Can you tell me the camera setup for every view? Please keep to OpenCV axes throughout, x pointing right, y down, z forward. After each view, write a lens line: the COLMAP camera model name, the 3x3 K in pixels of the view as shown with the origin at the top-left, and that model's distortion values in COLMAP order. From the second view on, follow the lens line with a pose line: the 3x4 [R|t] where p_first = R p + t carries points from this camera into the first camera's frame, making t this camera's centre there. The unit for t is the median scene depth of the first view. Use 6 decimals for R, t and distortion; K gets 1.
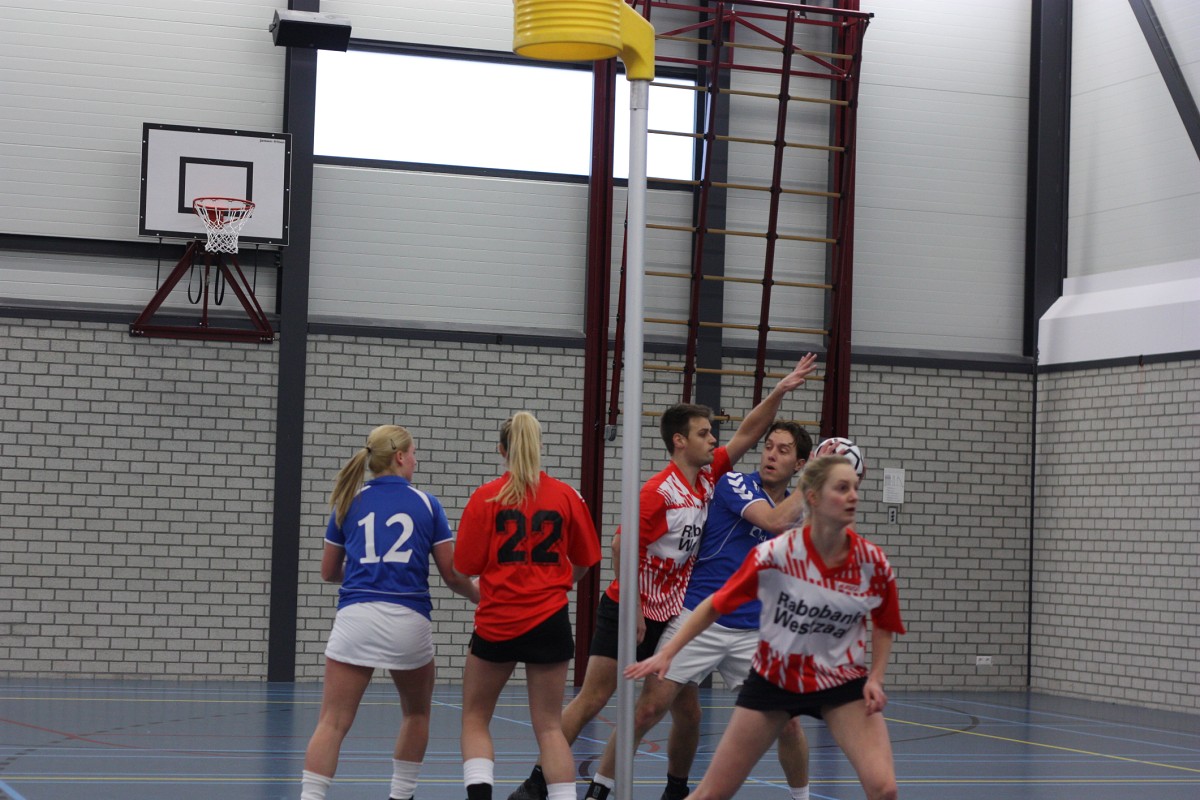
lens RADIAL K [[2802.3, 0, 593.0], [0, 2802.3, 393.5], [0, 0, 1]] dist [-0.075822, -0.259800]
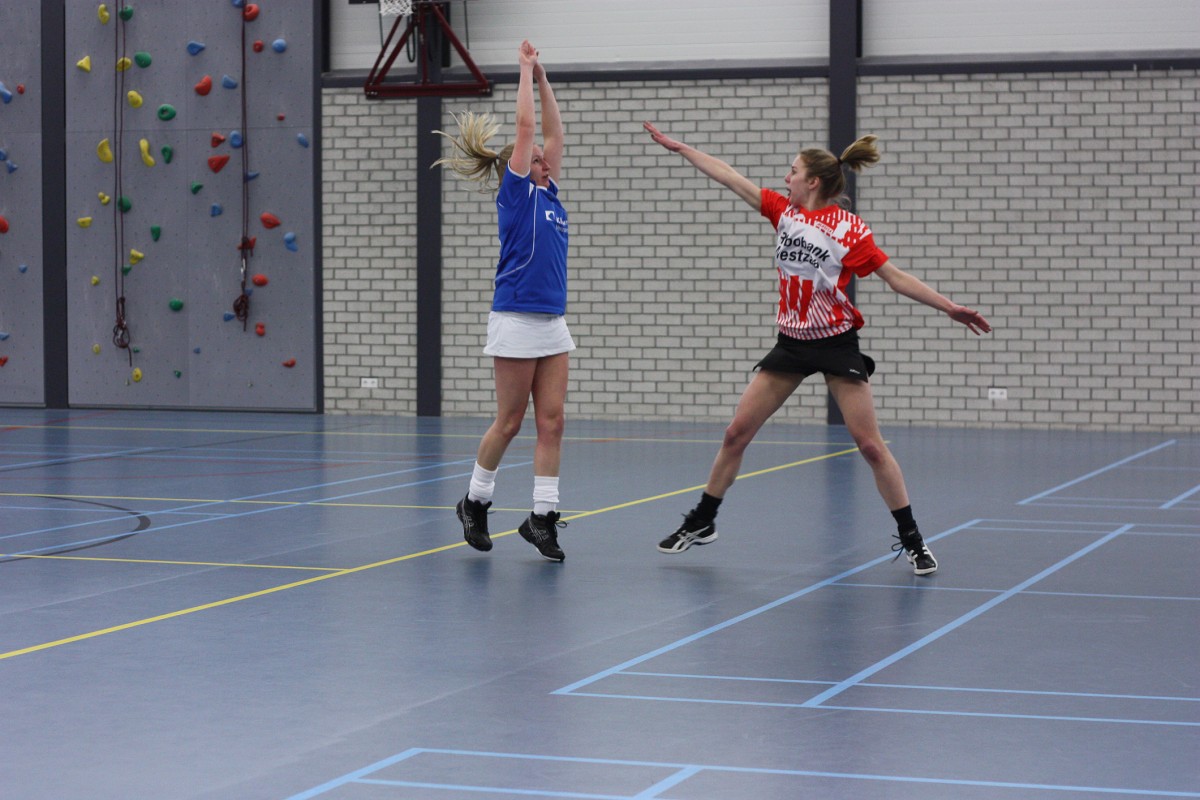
lens RADIAL K [[2802.3, 0, 593.0], [0, 2802.3, 393.5], [0, 0, 1]] dist [-0.075822, -0.259800]
pose [[0.784042, -0.003891, -0.620695, 0.558466], [0.055895, 0.996360, 0.064358, 0.027776], [0.618185, -0.085153, 0.781406, 0.198106]]
